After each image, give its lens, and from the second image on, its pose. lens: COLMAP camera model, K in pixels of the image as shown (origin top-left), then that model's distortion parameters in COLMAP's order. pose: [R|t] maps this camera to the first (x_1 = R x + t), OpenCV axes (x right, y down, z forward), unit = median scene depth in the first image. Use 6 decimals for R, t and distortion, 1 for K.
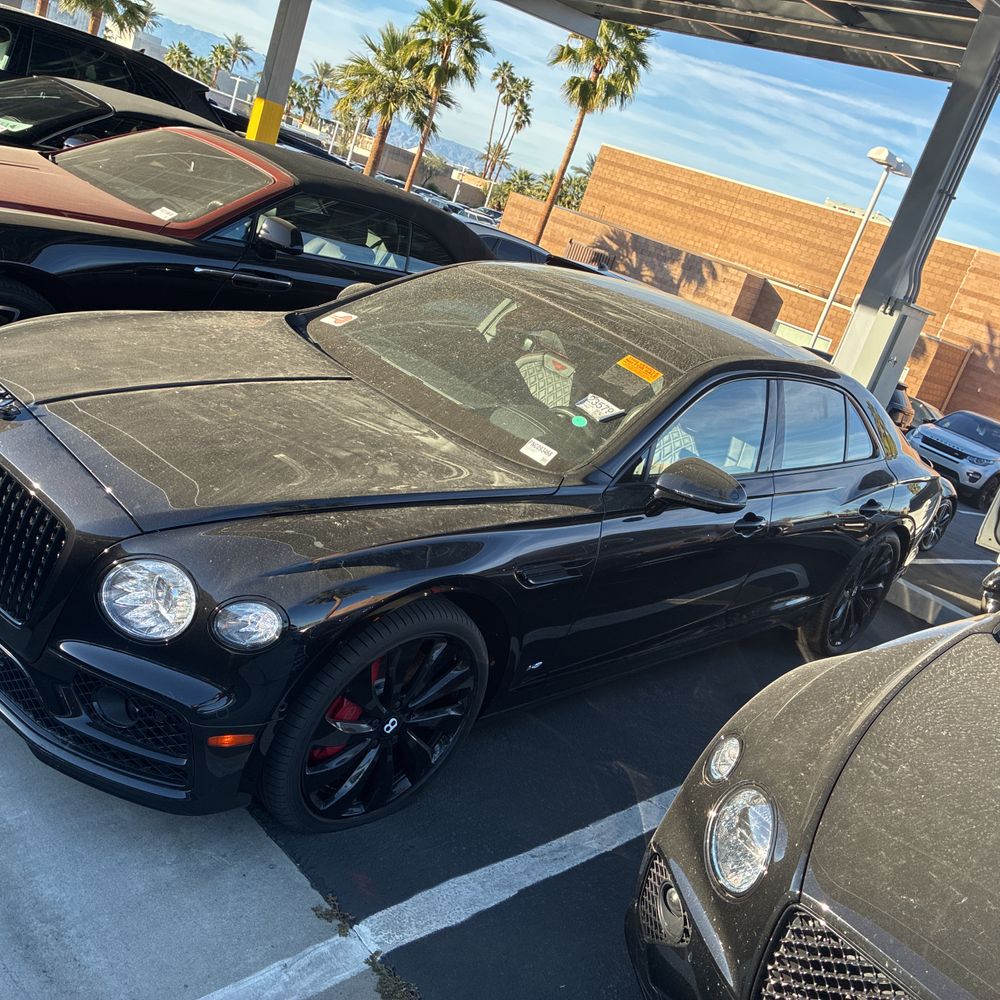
lens RADIAL K [[1037.5, 0, 500.3], [0, 1037.5, 475.4], [0, 0, 1]] dist [0.025928, 0.005476]
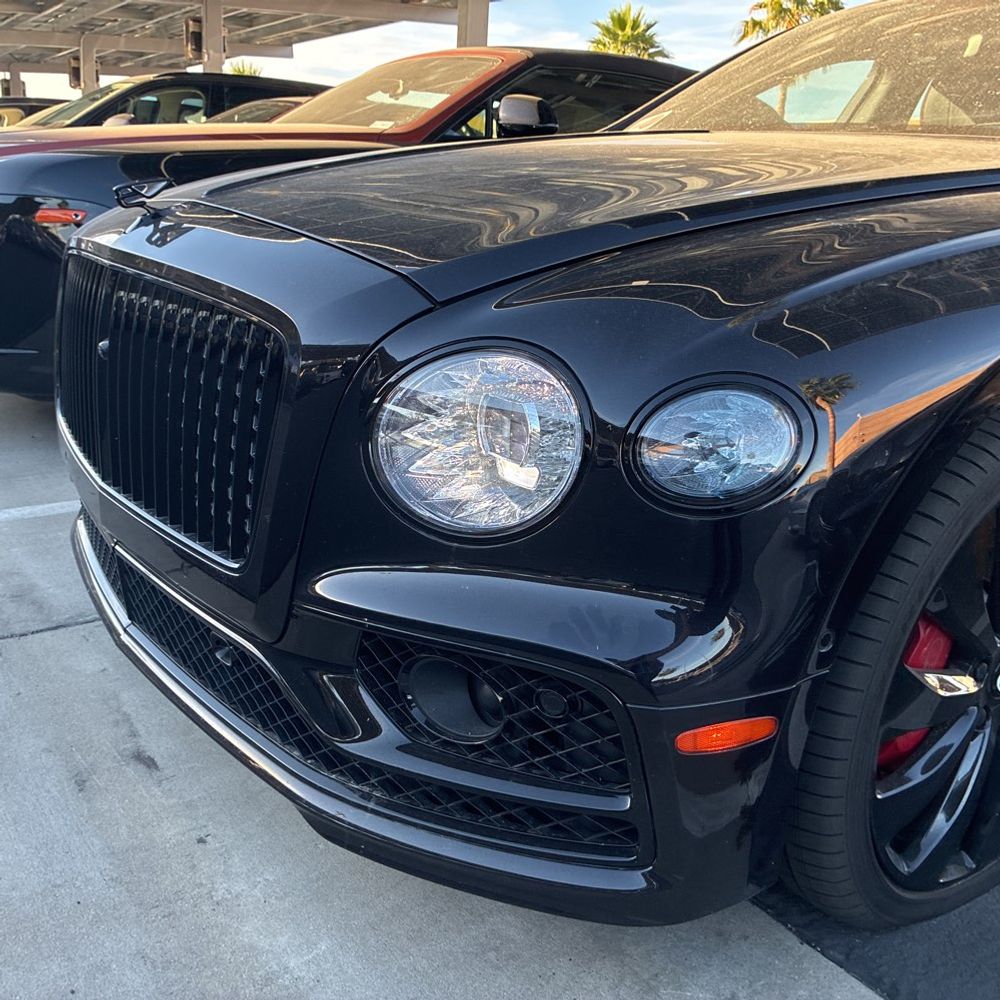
lens RADIAL K [[1005.3, 0, 500.9], [0, 1005.3, 480.9], [0, 0, 1]] dist [-0.002442, -0.008534]
pose [[0.950680, -0.207806, -0.230270, -0.159669], [0.195766, 0.977838, -0.074217, 0.115515], [0.240589, 0.025477, 0.970293, 0.404995]]
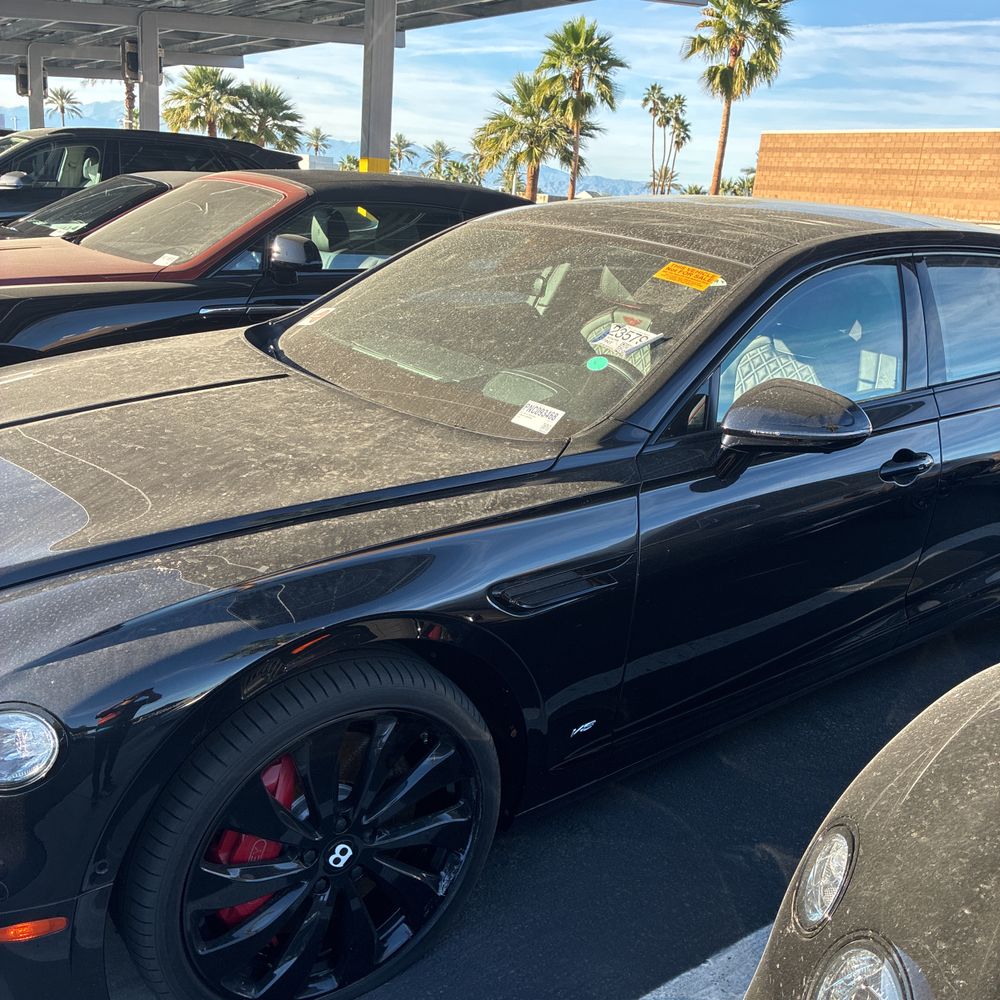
lens RADIAL K [[1011.3, 0, 501.6], [0, 1011.3, 500.5], [0, 0, 1]] dist [0.013029, 0.009936]
pose [[0.954366, -0.190616, -0.229893, 0.147098], [0.185721, 0.981663, -0.042951, 0.052392], [0.233865, -0.001705, 0.972268, 0.318003]]
